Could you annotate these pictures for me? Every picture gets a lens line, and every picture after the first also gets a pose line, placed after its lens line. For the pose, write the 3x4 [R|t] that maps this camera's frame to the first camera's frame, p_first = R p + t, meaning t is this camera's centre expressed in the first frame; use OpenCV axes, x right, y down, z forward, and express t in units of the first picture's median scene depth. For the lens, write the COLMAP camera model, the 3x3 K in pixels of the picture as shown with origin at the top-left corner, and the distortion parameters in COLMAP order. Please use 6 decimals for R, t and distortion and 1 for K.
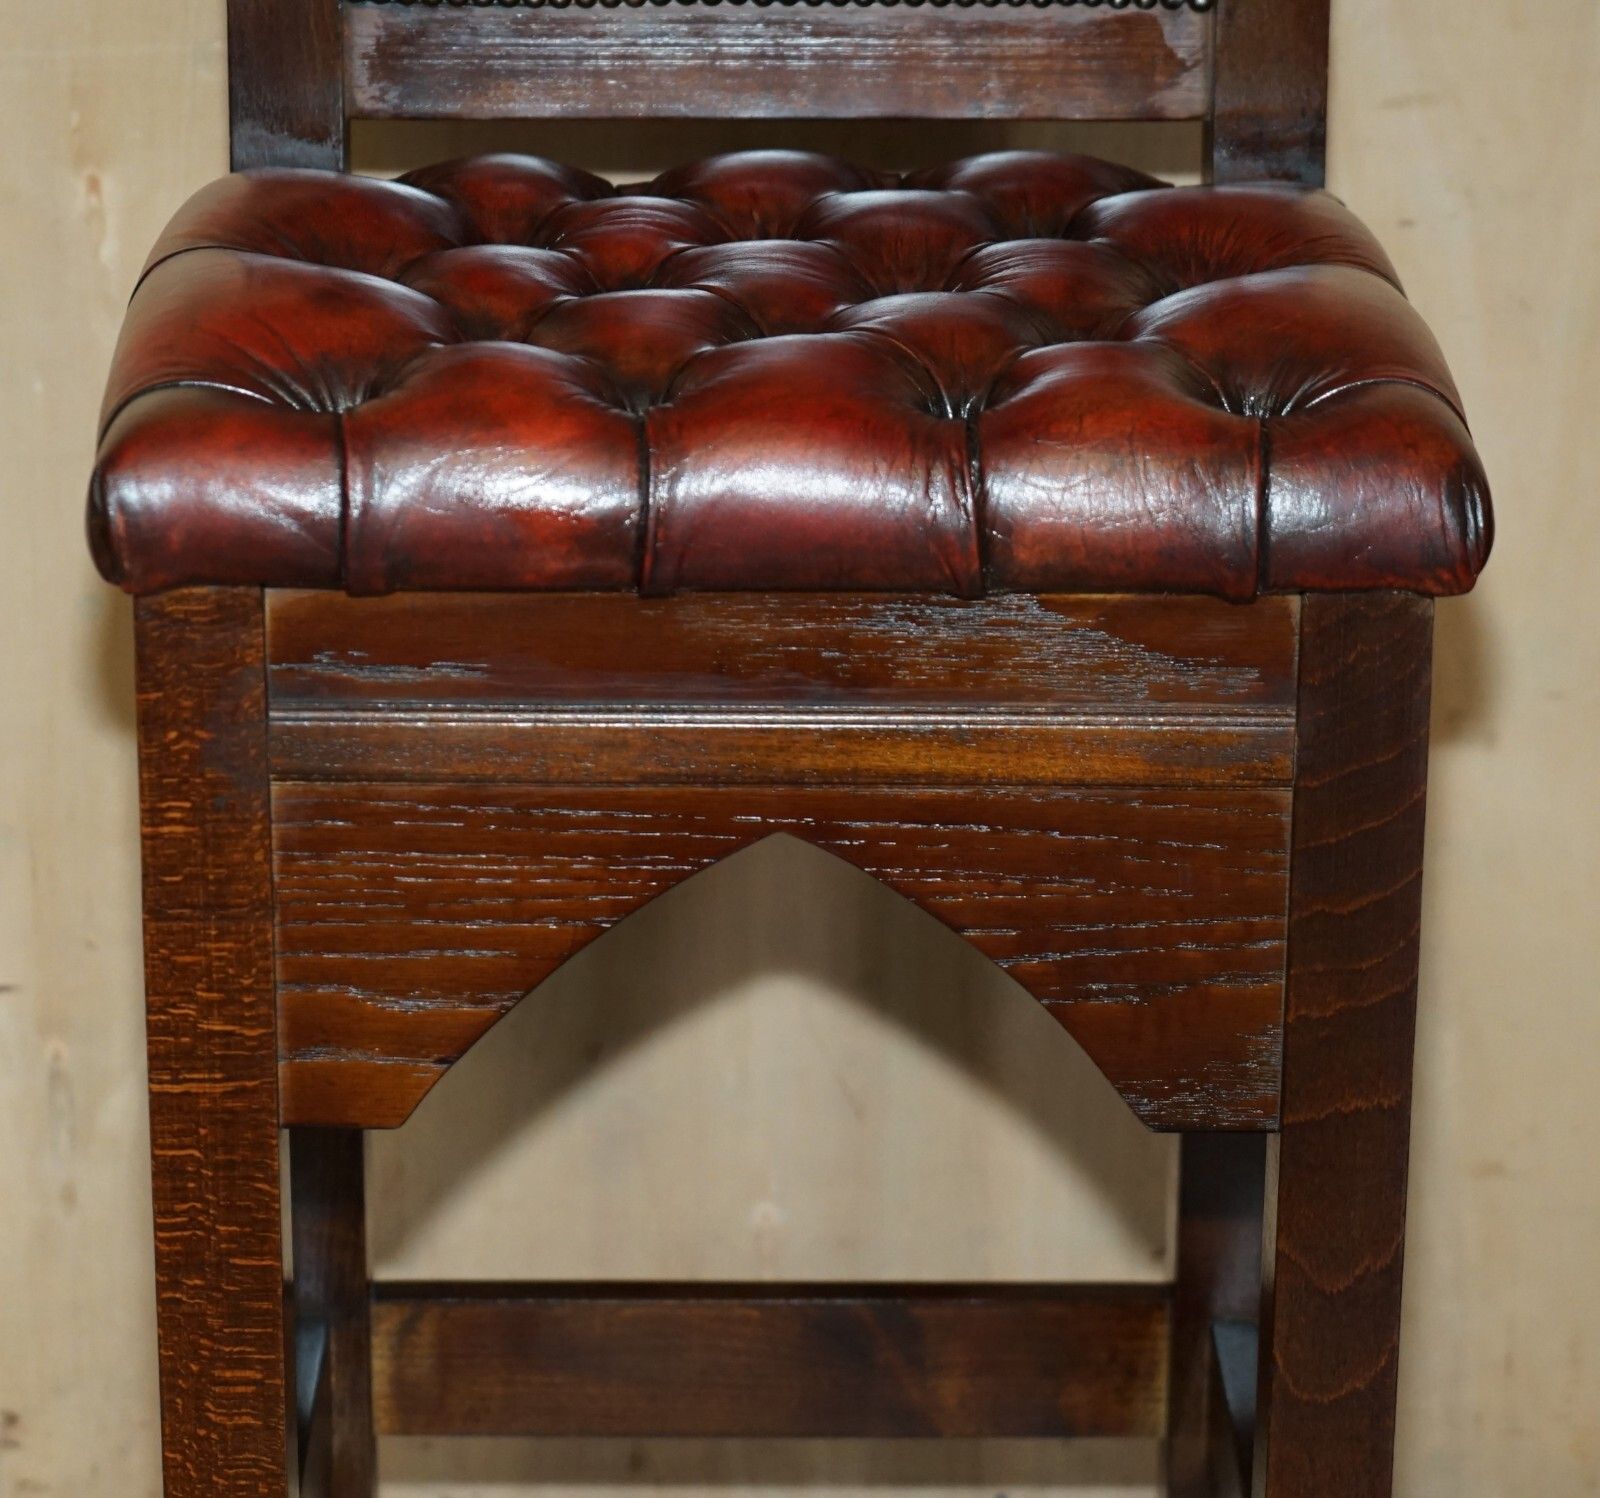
lens RADIAL K [[5688.7, 0, 754.6], [0, 5688.7, 852.8], [0, 0, 1]] dist [-0.047854, 1.334720]
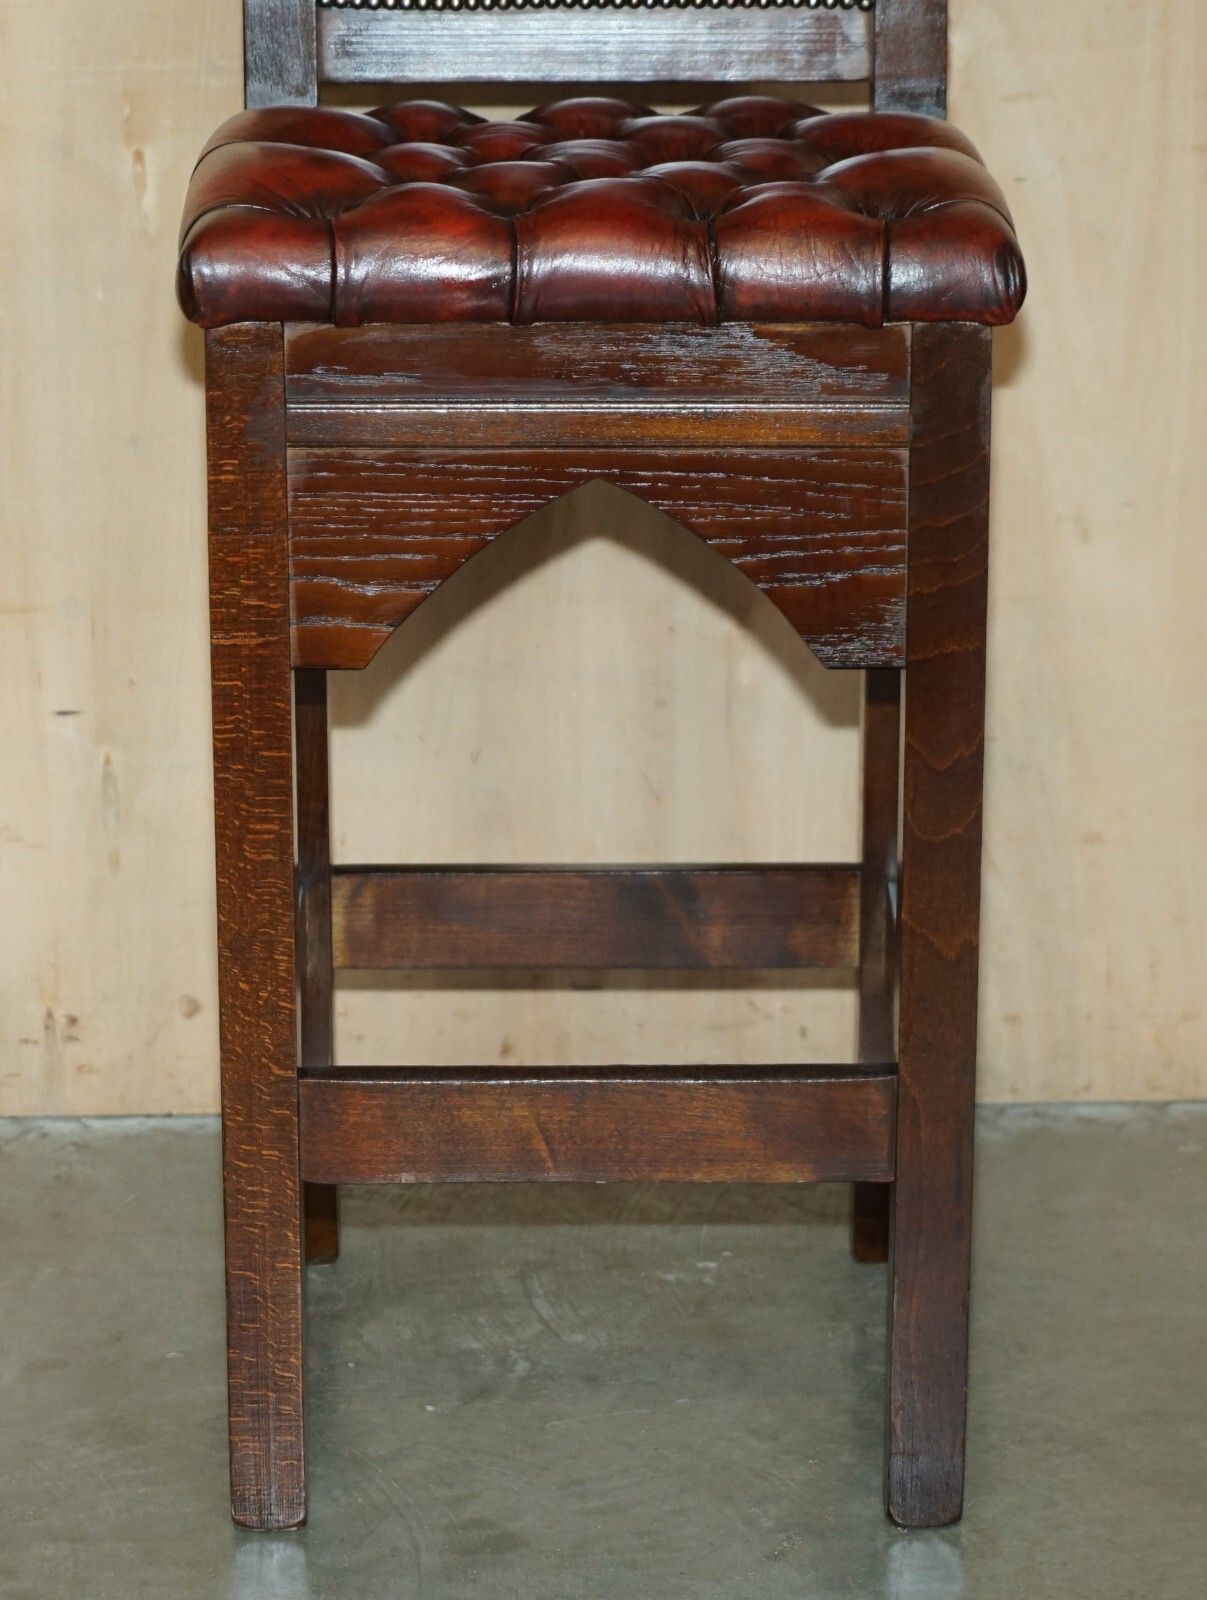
lens RADIAL K [[5321.0, 0, 603.5], [0, 5321.0, 800.0], [0, 0, 1]] dist [0.024911, -1.635528]
pose [[0.999984, -0.005383, 0.001781, 0.003021], [0.005465, 0.998757, -0.049550, 0.163785], [-0.001512, 0.049558, 0.998770, -0.523658]]
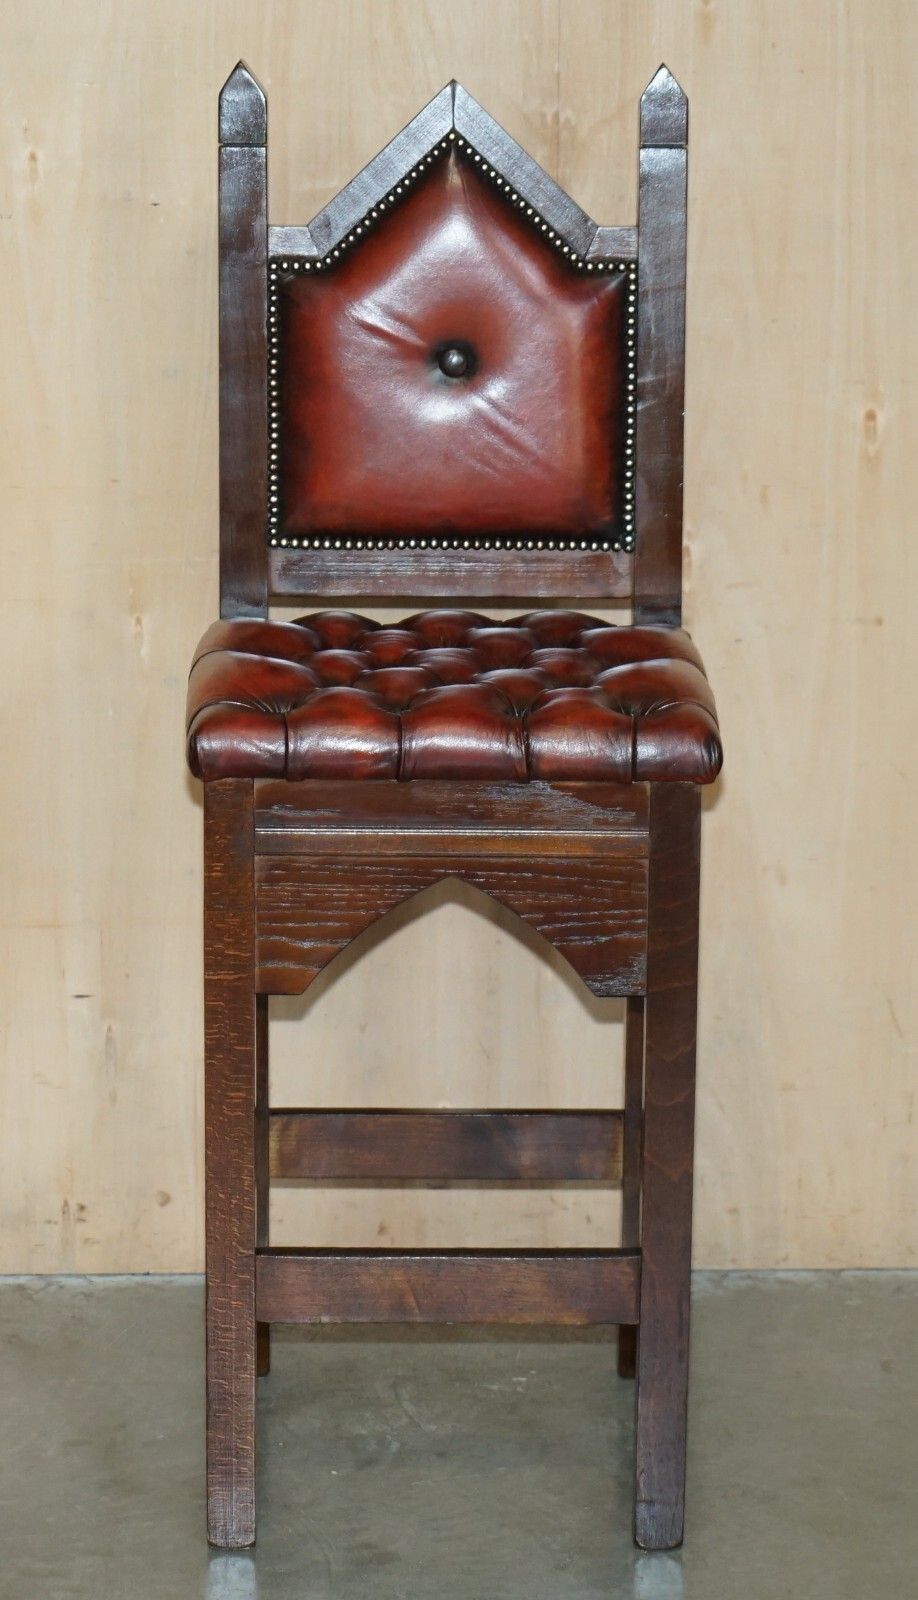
lens RADIAL K [[5213.5, 0, 512.6], [0, 5213.5, 802.6], [0, 0, 1]] dist [-0.015991, 0.316167]
pose [[0.999870, 0.002558, 0.015890, -0.005330], [-0.001338, 0.997083, -0.076314, 0.142828], [-0.016039, 0.076282, 0.996957, -1.355773]]
